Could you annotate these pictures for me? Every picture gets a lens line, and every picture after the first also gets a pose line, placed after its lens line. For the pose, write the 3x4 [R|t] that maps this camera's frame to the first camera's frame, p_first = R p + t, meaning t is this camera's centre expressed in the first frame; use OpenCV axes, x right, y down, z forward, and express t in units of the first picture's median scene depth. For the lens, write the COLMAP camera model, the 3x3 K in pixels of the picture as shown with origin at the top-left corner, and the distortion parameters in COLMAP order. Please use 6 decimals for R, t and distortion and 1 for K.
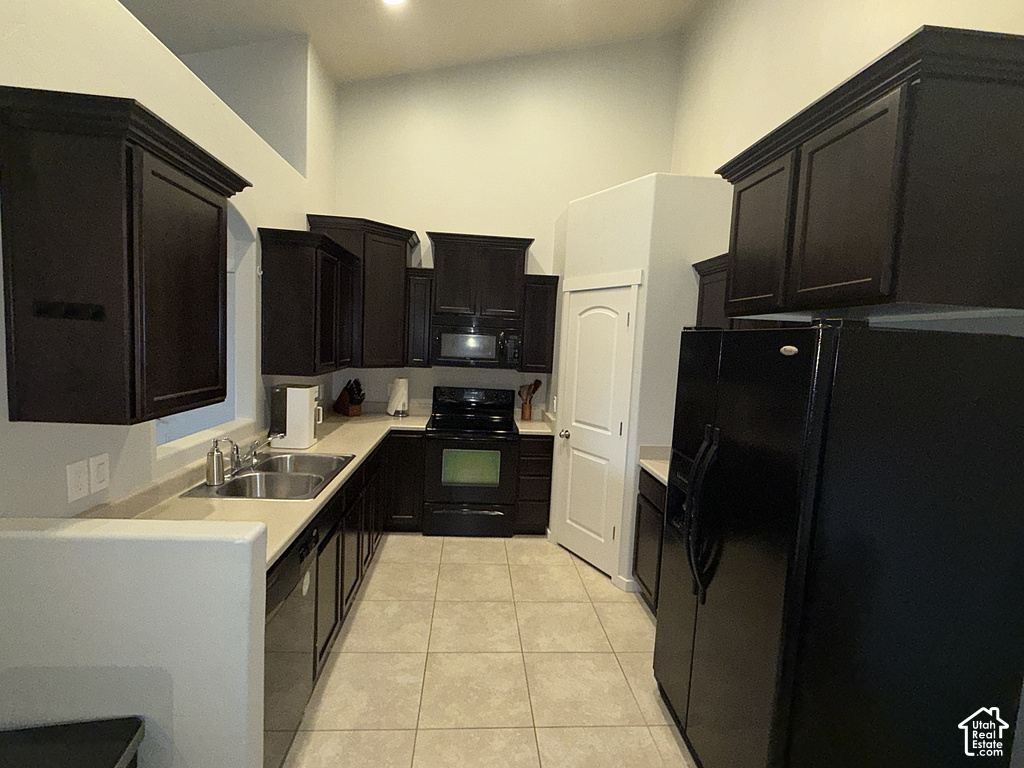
lens RADIAL K [[487.3, 0, 511.3], [0, 487.3, 383.2], [0, 0, 1]] dist [0.002110, 0.000656]
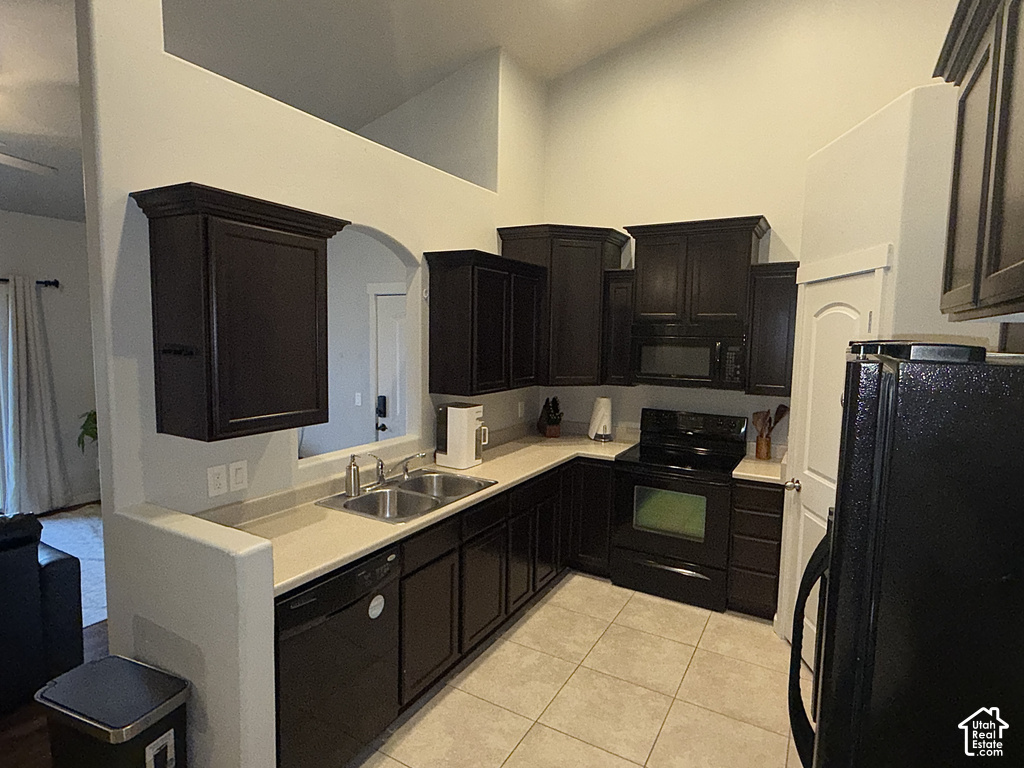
lens RADIAL K [[554.6, 0, 511.7], [0, 554.6, 383.3], [0, 0, 1]] dist [0.004584, 0.000628]
pose [[0.821790, 0.016687, -0.569546, 0.238770], [-0.026311, 0.999616, -0.008676, -0.026328], [0.569183, 0.022115, 0.821914, 0.105198]]
